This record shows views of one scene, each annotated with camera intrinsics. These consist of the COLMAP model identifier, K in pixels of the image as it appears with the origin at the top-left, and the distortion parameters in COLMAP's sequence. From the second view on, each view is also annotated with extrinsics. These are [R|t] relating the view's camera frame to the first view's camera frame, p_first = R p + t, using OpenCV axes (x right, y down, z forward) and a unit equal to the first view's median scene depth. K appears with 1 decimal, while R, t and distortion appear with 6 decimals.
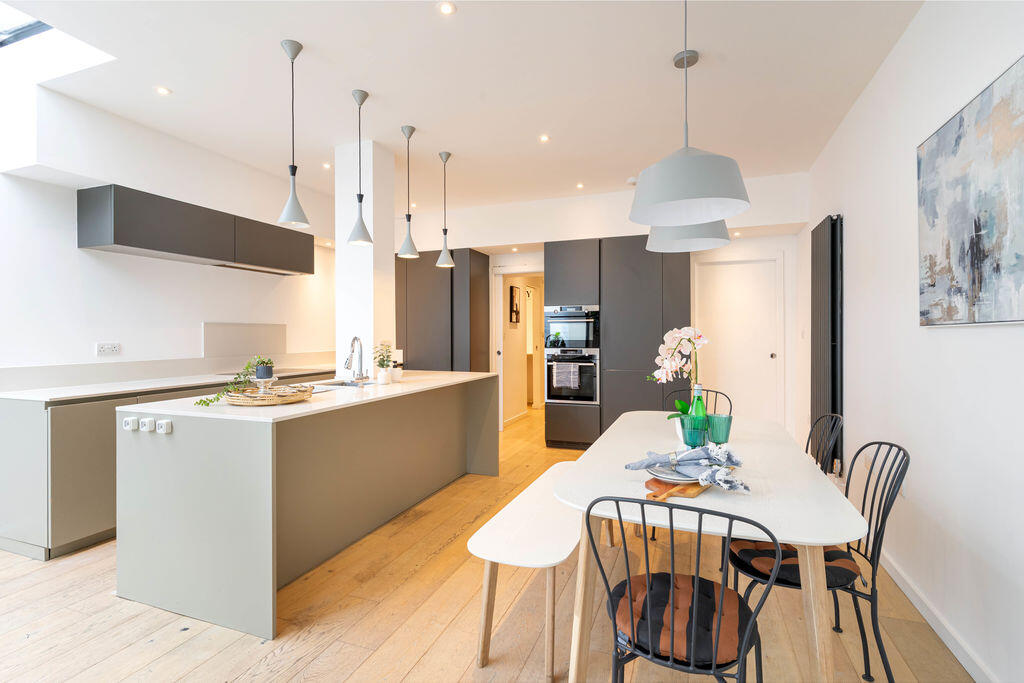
lens RADIAL K [[488.0, 0, 494.9], [0, 488.0, 336.0], [0, 0, 1]] dist [-0.001809, -0.000680]
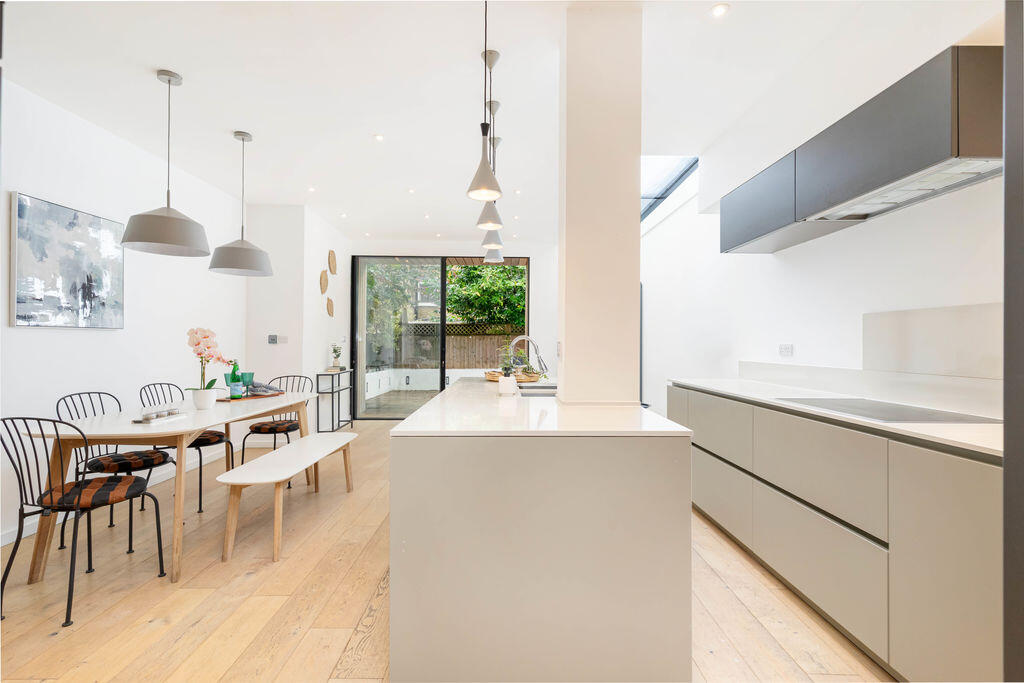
lens RADIAL K [[488.0, 0, 508.9], [0, 488.0, 338.2], [0, 0, 1]] dist [-0.001809, -0.000680]
pose [[-0.922615, -0.004666, -0.385694, 0.132609], [-0.003595, 0.999987, -0.003497, 0.012601], [0.385706, -0.001840, -0.922620, 2.683580]]
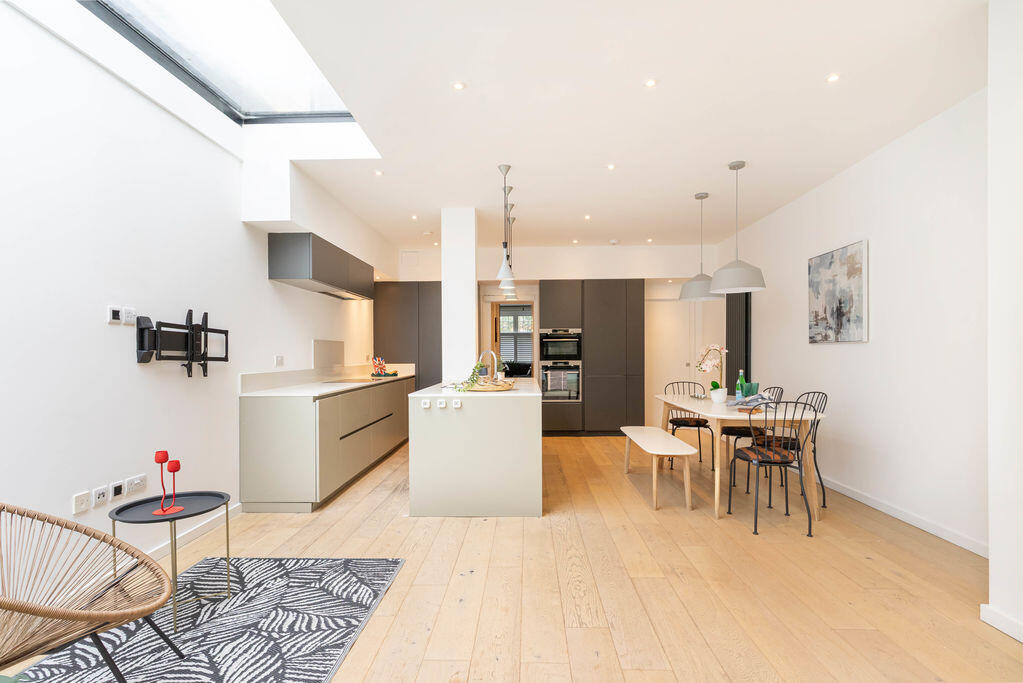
lens RADIAL K [[509.5, 0, 501.7], [0, 509.5, 358.9], [0, 0, 1]] dist [-0.002277, 0.000462]
pose [[0.947649, -0.005958, 0.319258, -1.086644], [0.004010, 0.999969, 0.006761, 0.025516], [-0.319289, -0.005126, 0.947644, -0.664536]]
